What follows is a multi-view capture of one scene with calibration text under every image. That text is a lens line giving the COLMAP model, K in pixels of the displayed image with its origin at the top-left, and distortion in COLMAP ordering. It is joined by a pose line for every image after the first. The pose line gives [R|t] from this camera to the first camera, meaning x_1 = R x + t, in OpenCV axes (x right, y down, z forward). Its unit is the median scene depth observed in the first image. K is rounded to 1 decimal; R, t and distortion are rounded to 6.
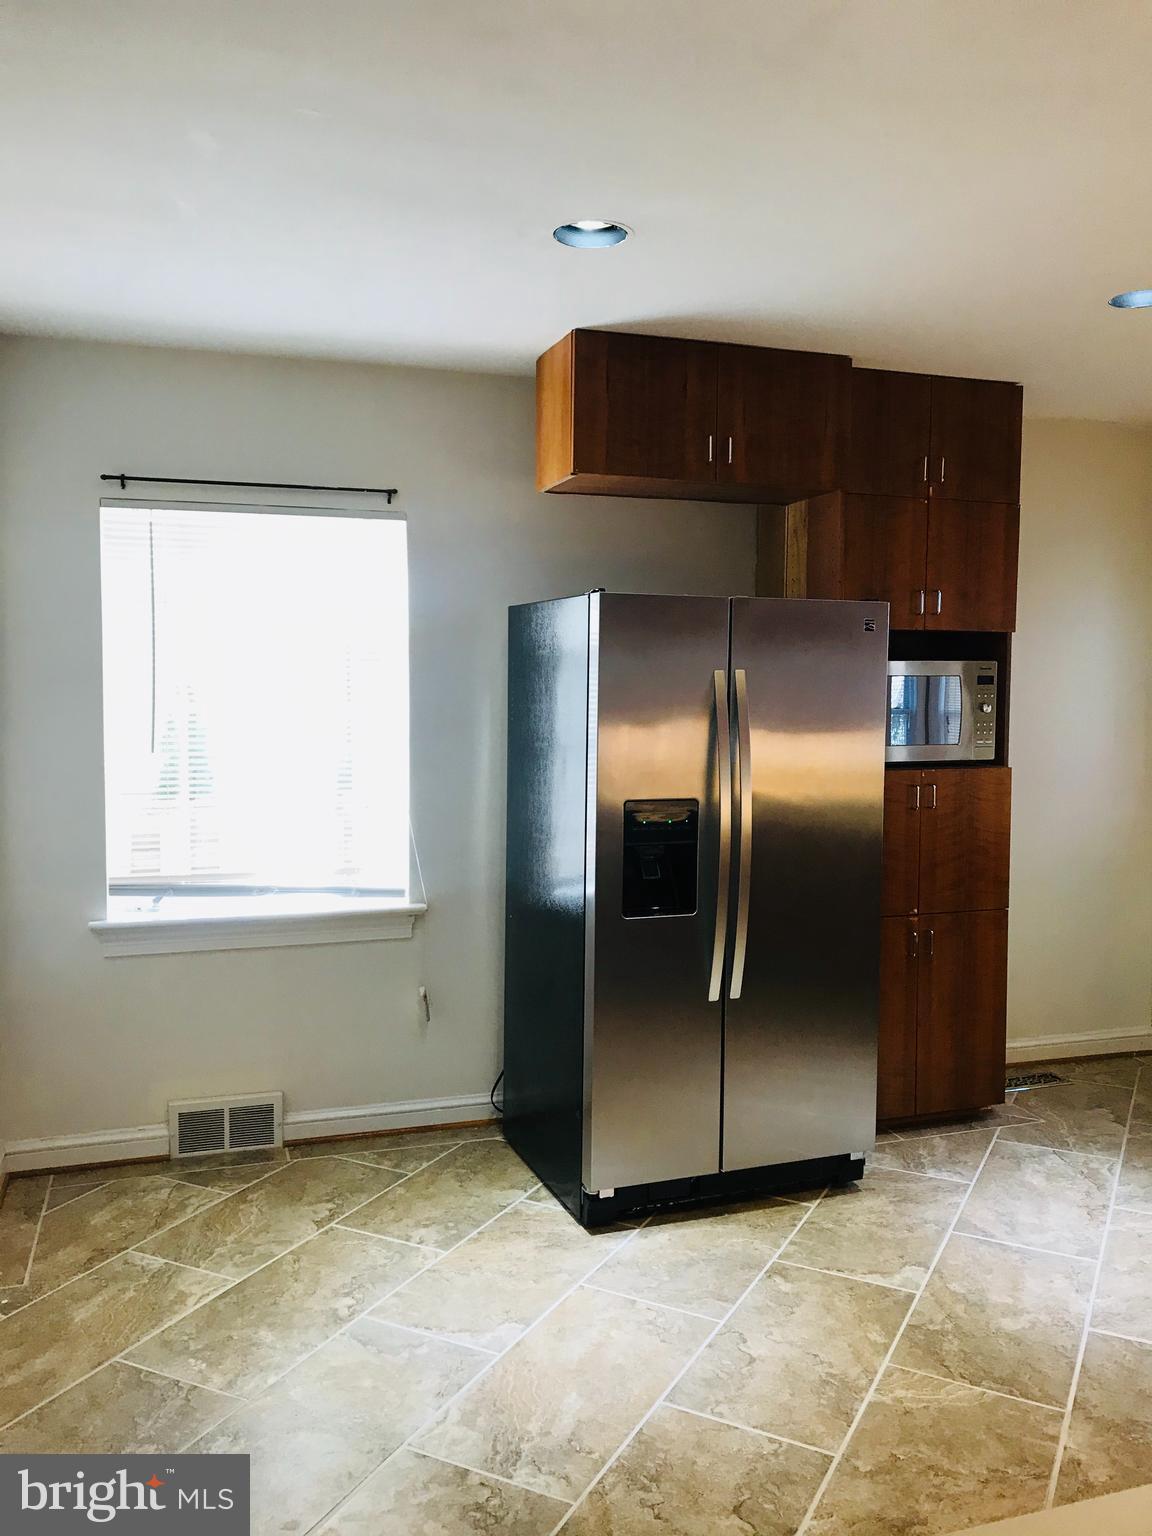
lens RADIAL K [[1248.9, 0, 568.1], [0, 1248.9, 758.0], [0, 0, 1]] dist [0.033952, -0.035680]
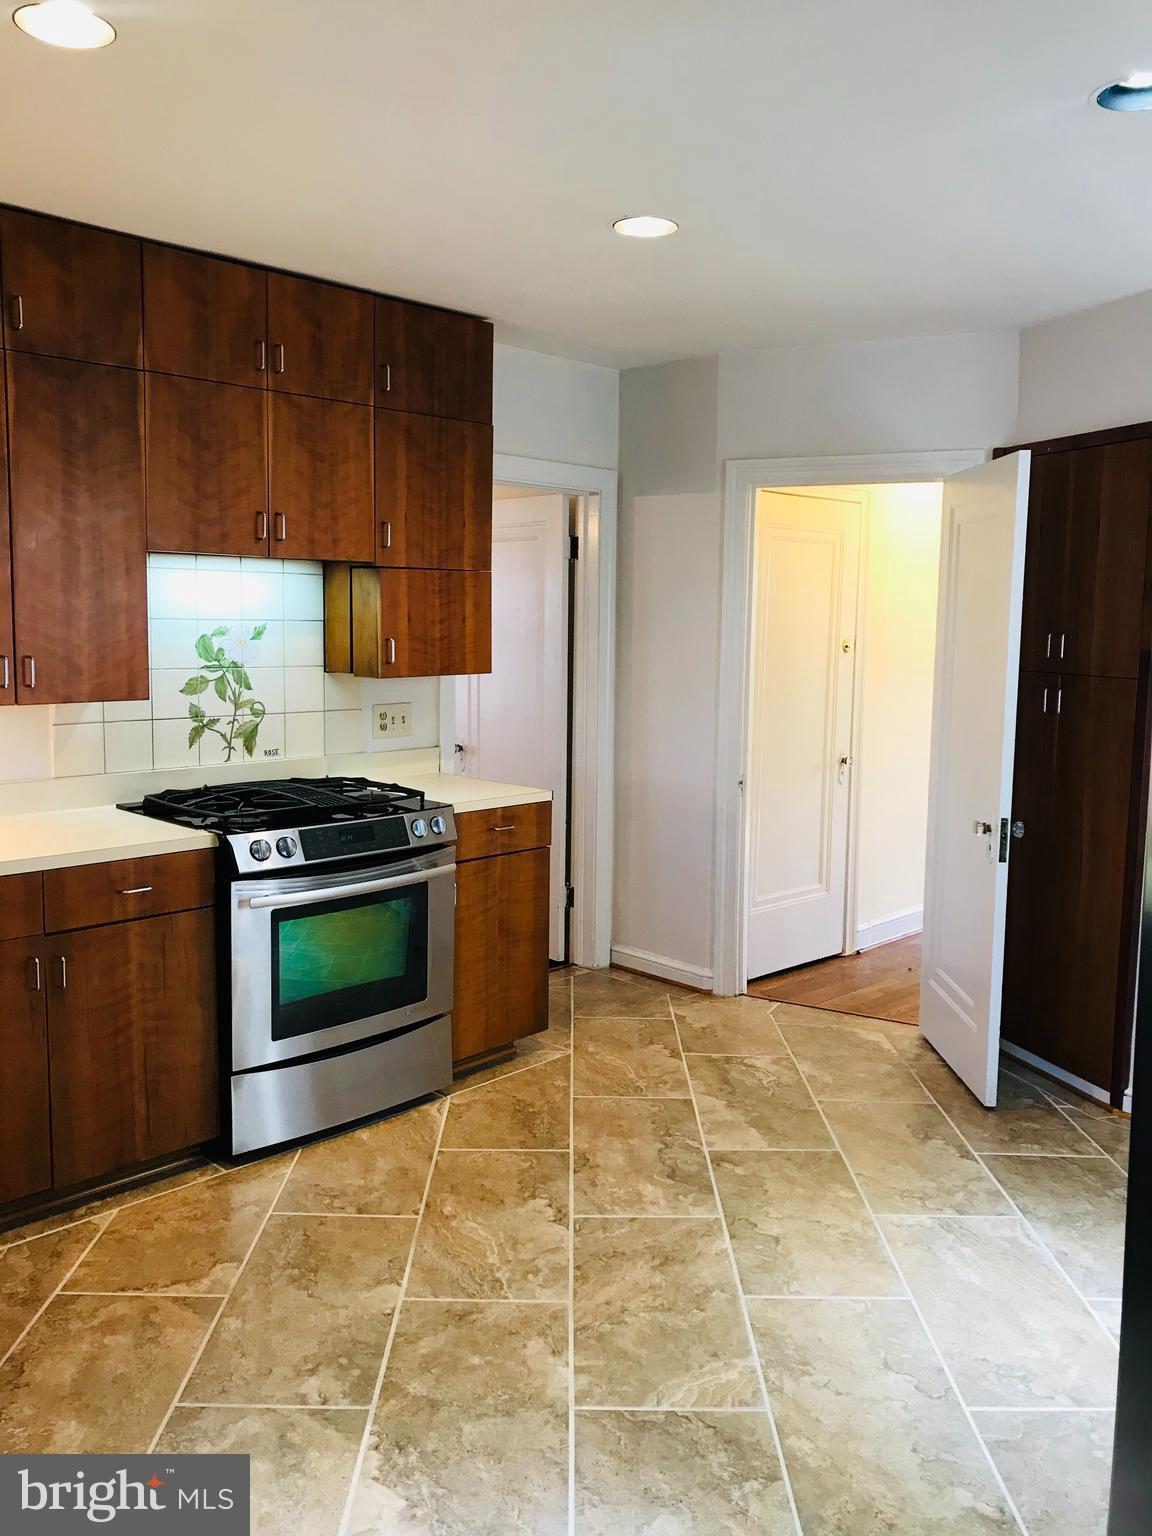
lens RADIAL K [[1248.9, 0, 582.2], [0, 1248.9, 758.7], [0, 0, 1]] dist [0.033952, -0.035680]
pose [[-0.883152, 0.036053, -0.467700, 0.614884], [-0.049071, 0.984471, 0.168549, -0.080318], [0.466514, 0.171805, -0.867668, 1.315792]]
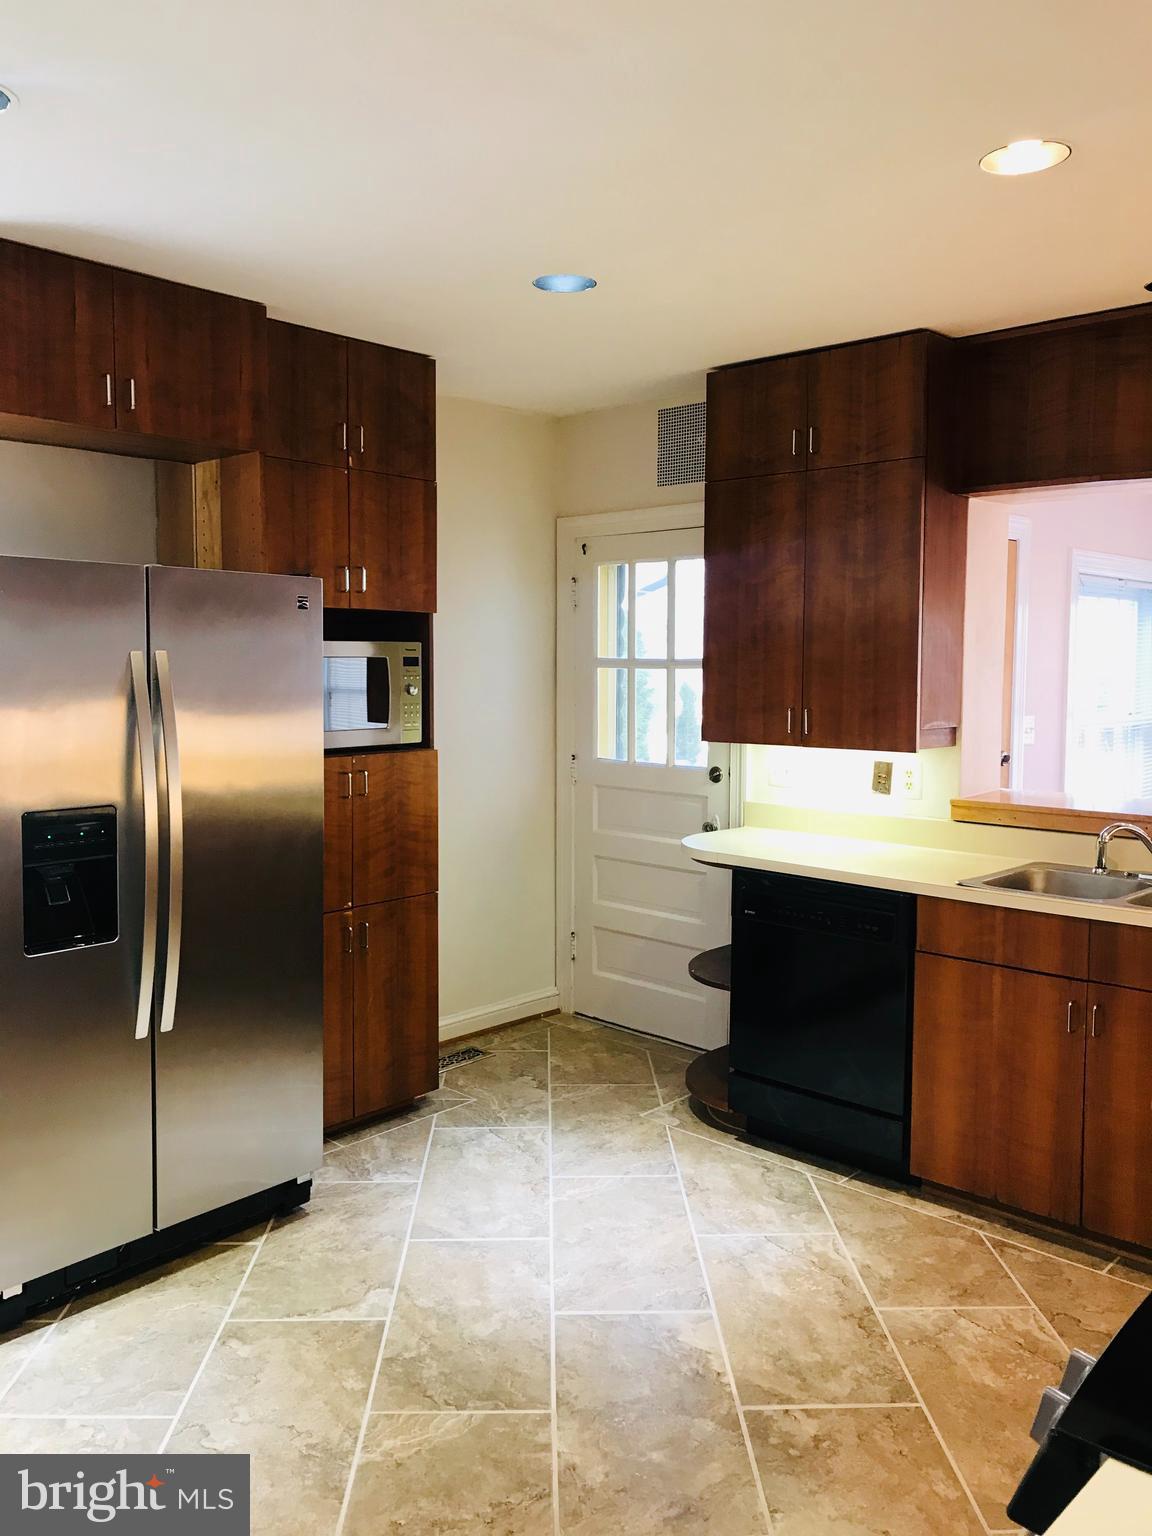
lens RADIAL K [[1248.9, 0, 577.6], [0, 1248.9, 751.6], [0, 0, 1]] dist [0.033952, -0.035680]
pose [[0.874180, -0.036695, 0.484213, -0.031654], [0.029278, 0.999310, 0.022872, -0.012367], [-0.484718, -0.005817, 0.874651, 0.105367]]
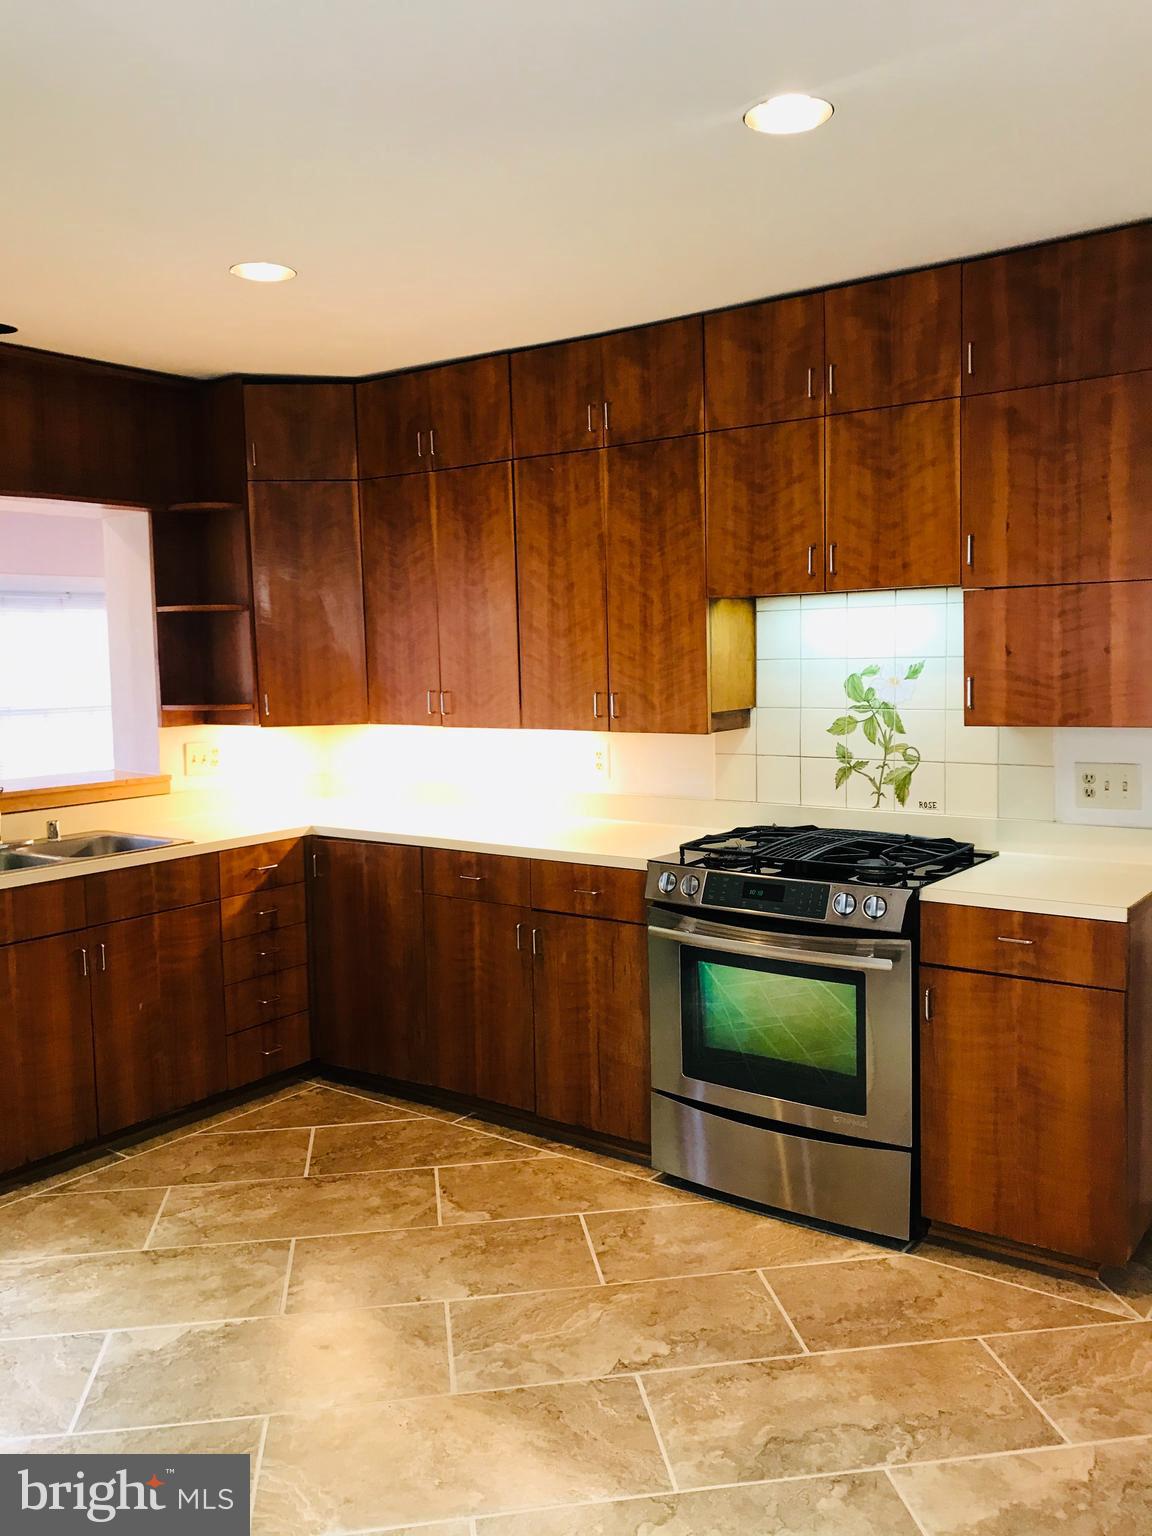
lens RADIAL K [[1248.9, 0, 566.0], [0, 1248.9, 760.9], [0, 0, 1]] dist [0.033952, -0.035680]
pose [[-0.580912, -0.063816, 0.811461, -0.368704], [0.066189, 0.989917, 0.125234, -0.061505], [-0.811271, 0.126459, -0.570831, 0.993928]]
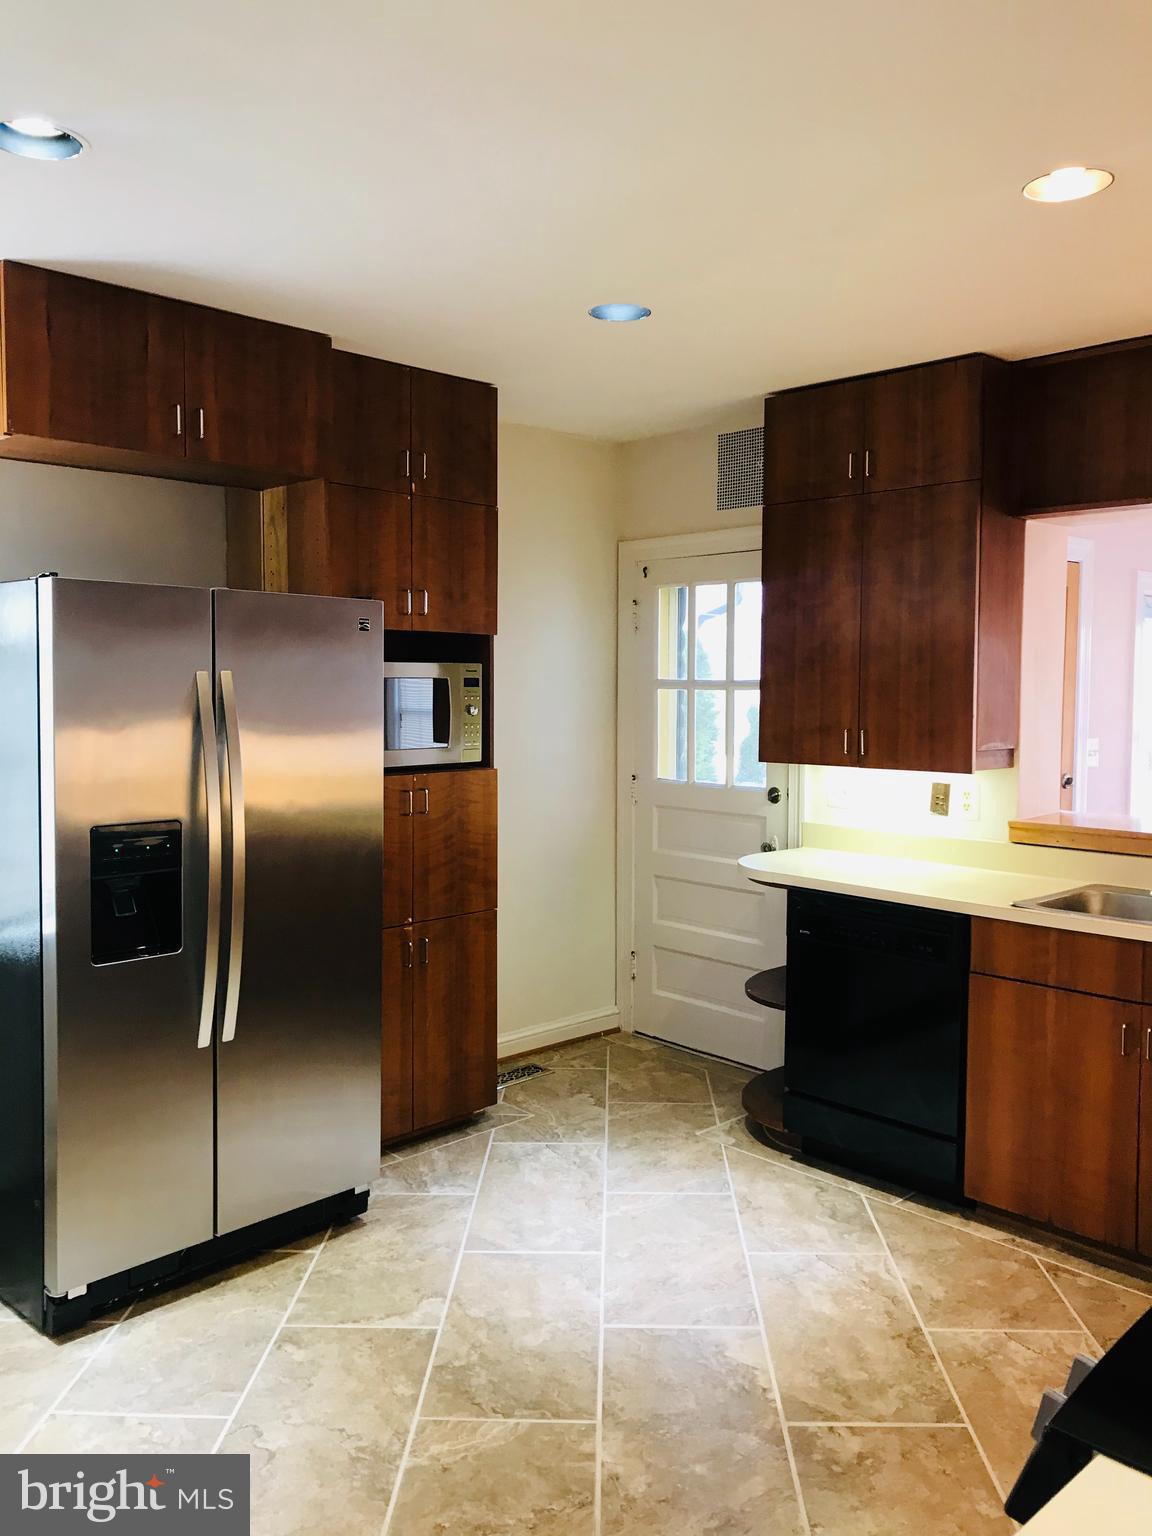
lens RADIAL K [[1248.9, 0, 598.1], [0, 1248.9, 754.0], [0, 0, 1]] dist [0.033952, -0.035680]
pose [[0.894240, -0.025616, 0.446853, -0.024920], [0.025662, 0.999653, 0.005952, -0.010014], [-0.446851, 0.006145, 0.894587, 0.084692]]
